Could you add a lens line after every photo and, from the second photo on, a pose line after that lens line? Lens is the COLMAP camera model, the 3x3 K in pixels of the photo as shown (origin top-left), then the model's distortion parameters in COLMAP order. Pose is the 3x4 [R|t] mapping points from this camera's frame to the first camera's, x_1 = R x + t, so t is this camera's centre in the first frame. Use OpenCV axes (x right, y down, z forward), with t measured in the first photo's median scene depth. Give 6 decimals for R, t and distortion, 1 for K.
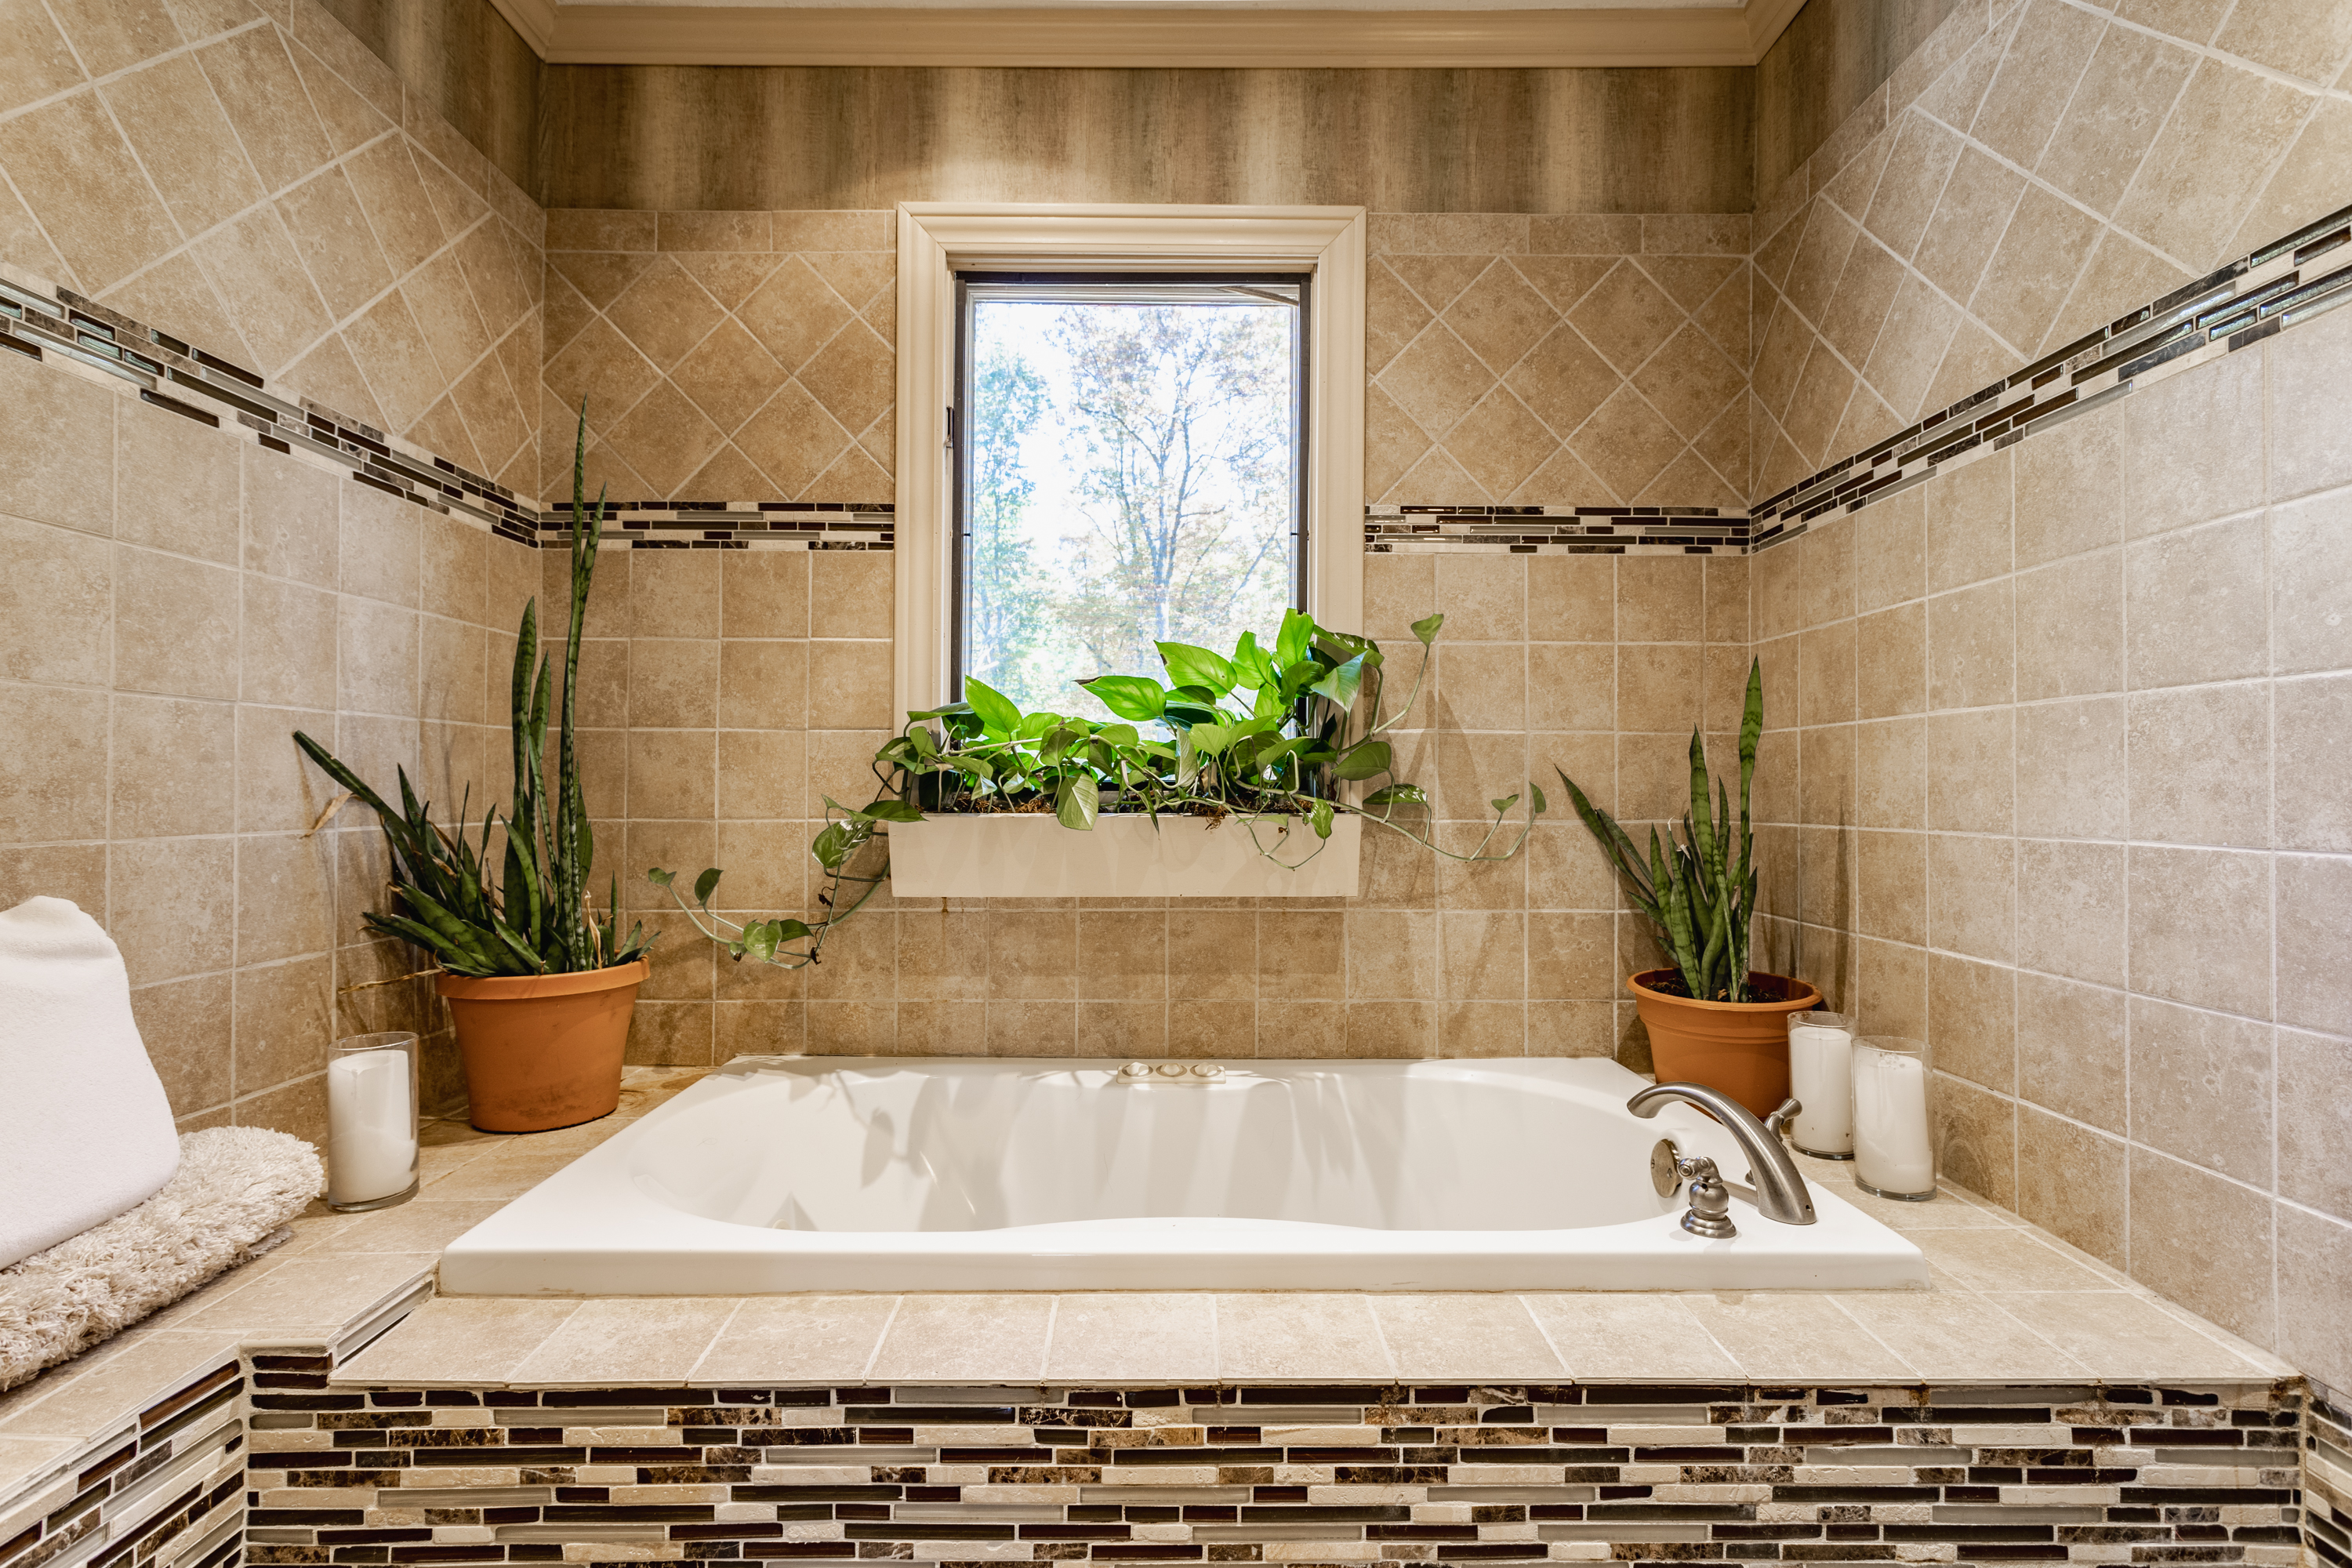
lens RADIAL K [[1129.9, 0, 1183.5], [0, 1129.9, 783.6], [0, 0, 1]] dist [-0.003542, 0.000768]
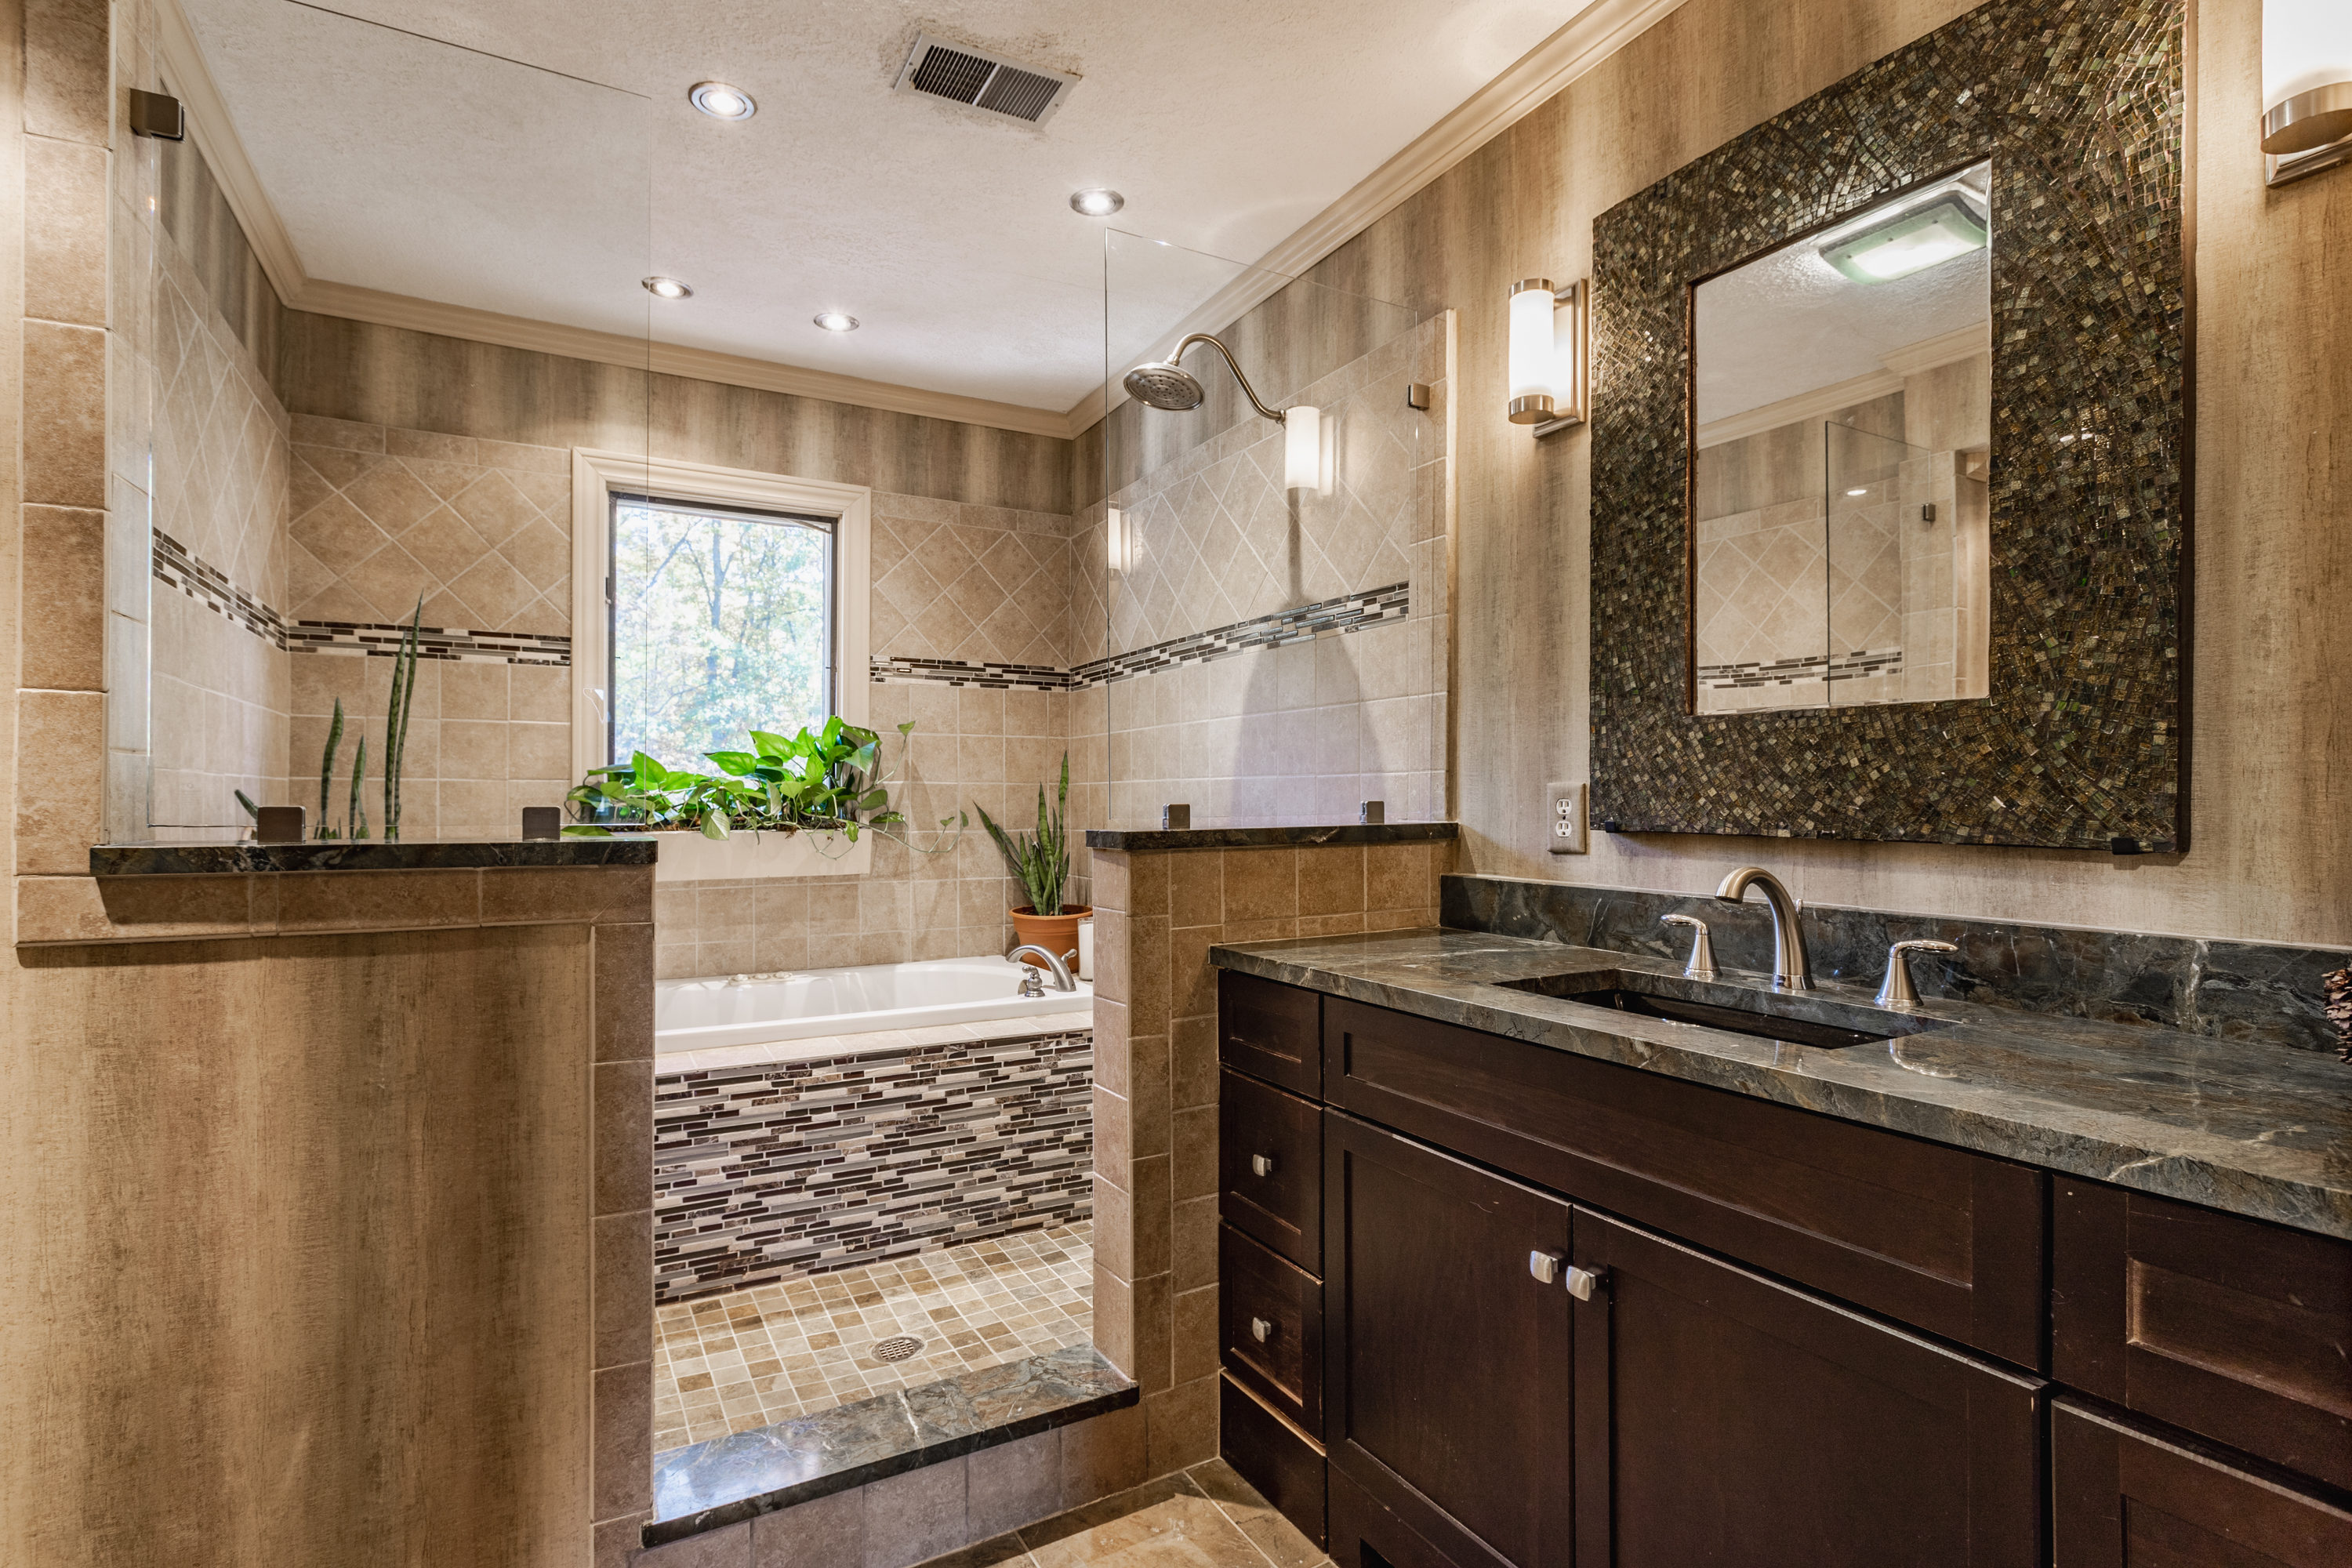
lens RADIAL K [[1129.9, 0, 1182.5], [0, 1129.9, 790.6], [0, 0, 1]] dist [-0.003542, 0.000768]
pose [[0.875113, 0.000143, 0.483919, -0.272541], [0.000796, 0.999998, -0.001734, -0.029480], [-0.483918, 0.001903, 0.875111, -0.803707]]
